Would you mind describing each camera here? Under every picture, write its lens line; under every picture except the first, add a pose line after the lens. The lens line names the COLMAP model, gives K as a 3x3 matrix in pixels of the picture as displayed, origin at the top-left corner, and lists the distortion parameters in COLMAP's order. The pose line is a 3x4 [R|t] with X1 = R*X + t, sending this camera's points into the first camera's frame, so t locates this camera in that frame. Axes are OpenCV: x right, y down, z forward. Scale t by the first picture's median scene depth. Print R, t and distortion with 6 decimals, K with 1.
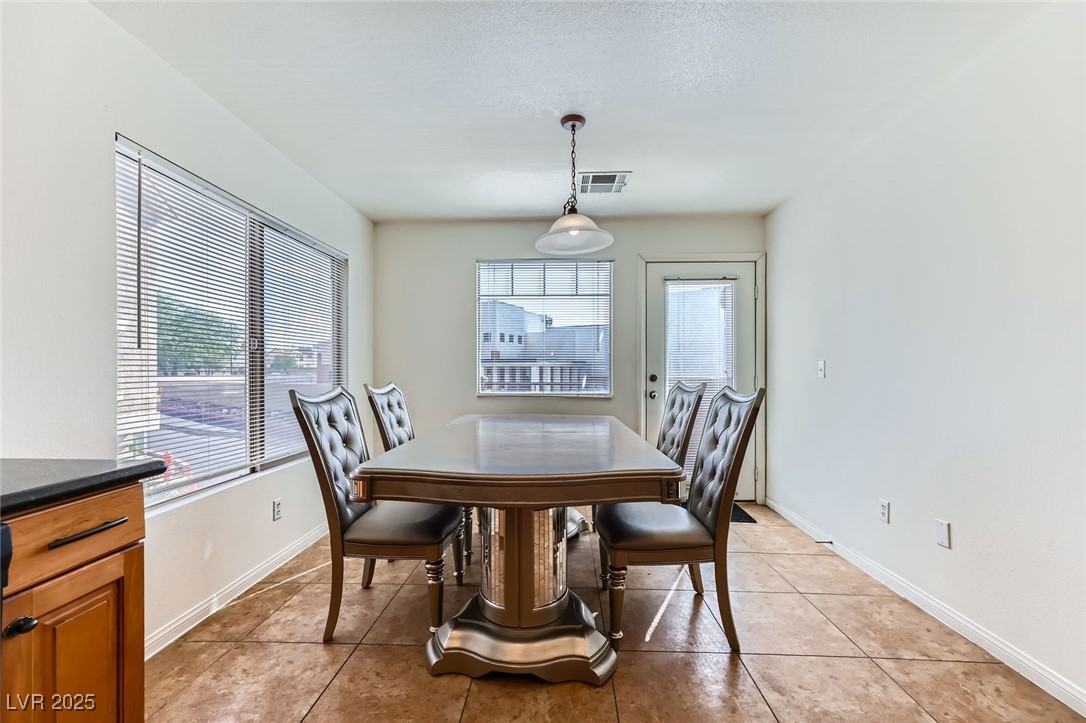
lens RADIAL K [[445.0, 0, 544.3], [0, 445.0, 369.5], [0, 0, 1]] dist [-0.000725, 0.000013]
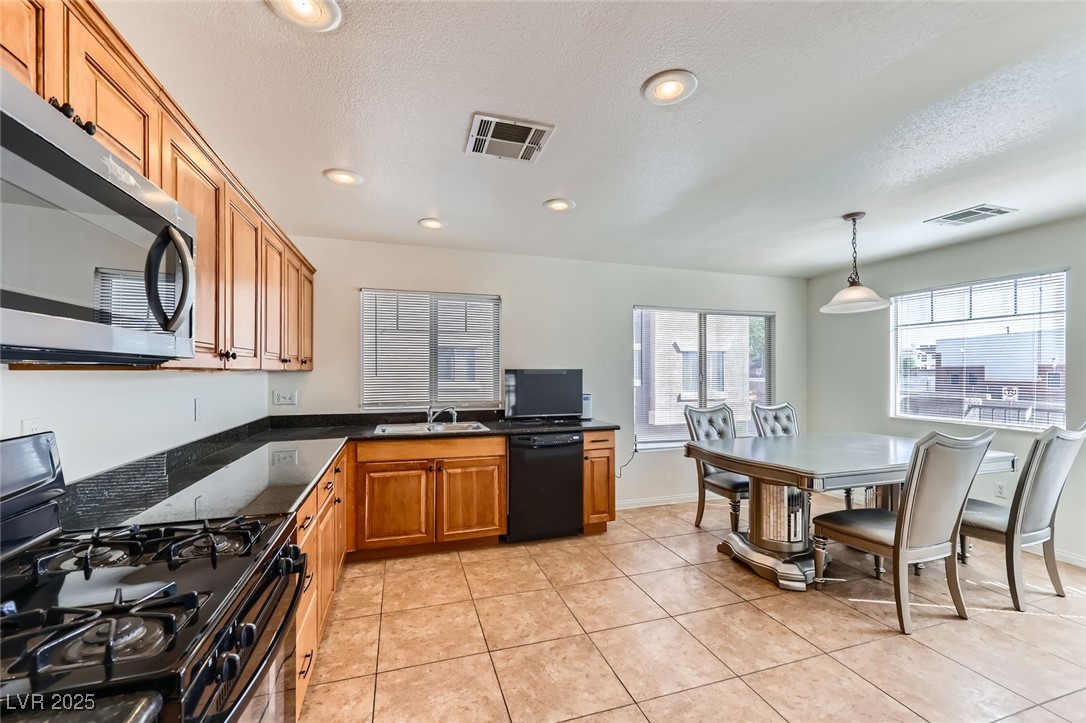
lens RADIAL K [[445.0, 0, 544.3], [0, 445.0, 369.5], [0, 0, 1]] dist [-0.000725, 0.000013]
pose [[0.347452, -0.003991, -0.937689, 1.244448], [0.001656, 0.999992, -0.003643, -0.122093], [0.937696, -0.000287, 0.347456, -0.407490]]
